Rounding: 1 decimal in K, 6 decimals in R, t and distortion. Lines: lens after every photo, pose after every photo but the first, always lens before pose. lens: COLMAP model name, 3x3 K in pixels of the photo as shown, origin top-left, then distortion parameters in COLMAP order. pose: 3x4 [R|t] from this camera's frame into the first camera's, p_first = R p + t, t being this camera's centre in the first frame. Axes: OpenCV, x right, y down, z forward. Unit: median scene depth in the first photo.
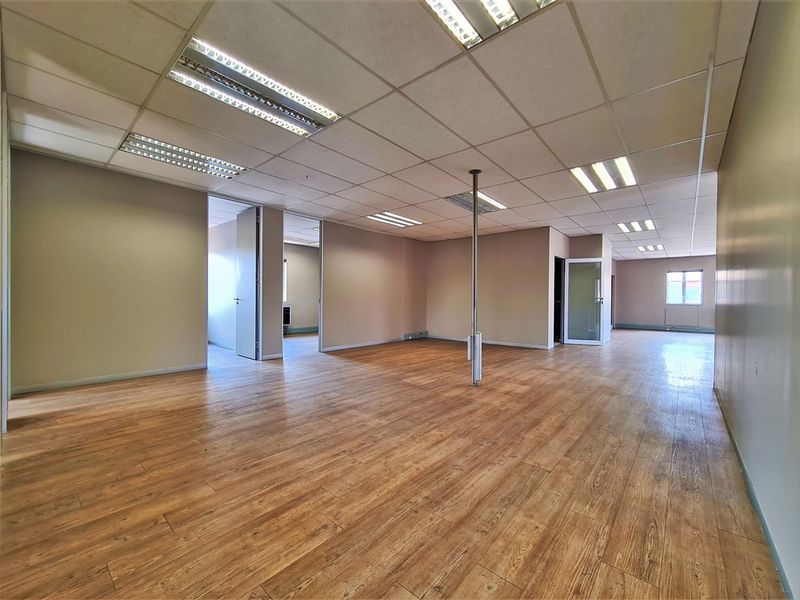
lens RADIAL K [[327.9, 0, 401.9], [0, 327.9, 300.1], [0, 0, 1]] dist [-0.000104, -0.000281]
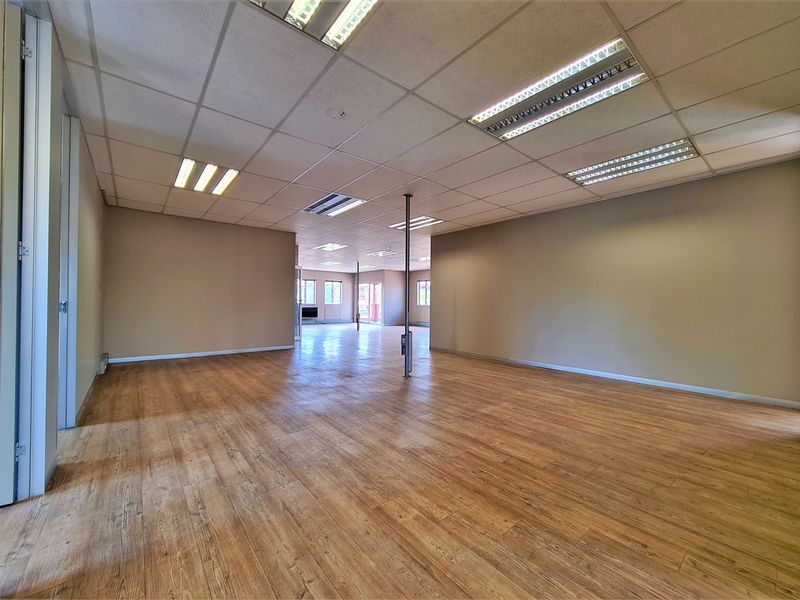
lens RADIAL K [[327.9, 0, 401.9], [0, 327.9, 300.1], [0, 0, 1]] dist [-0.000104, -0.000281]
pose [[0.171956, 0.007108, 0.985079, -1.692975], [-0.008815, 0.999945, -0.005677, -0.017305], [-0.985065, -0.007708, 0.172009, 1.459604]]
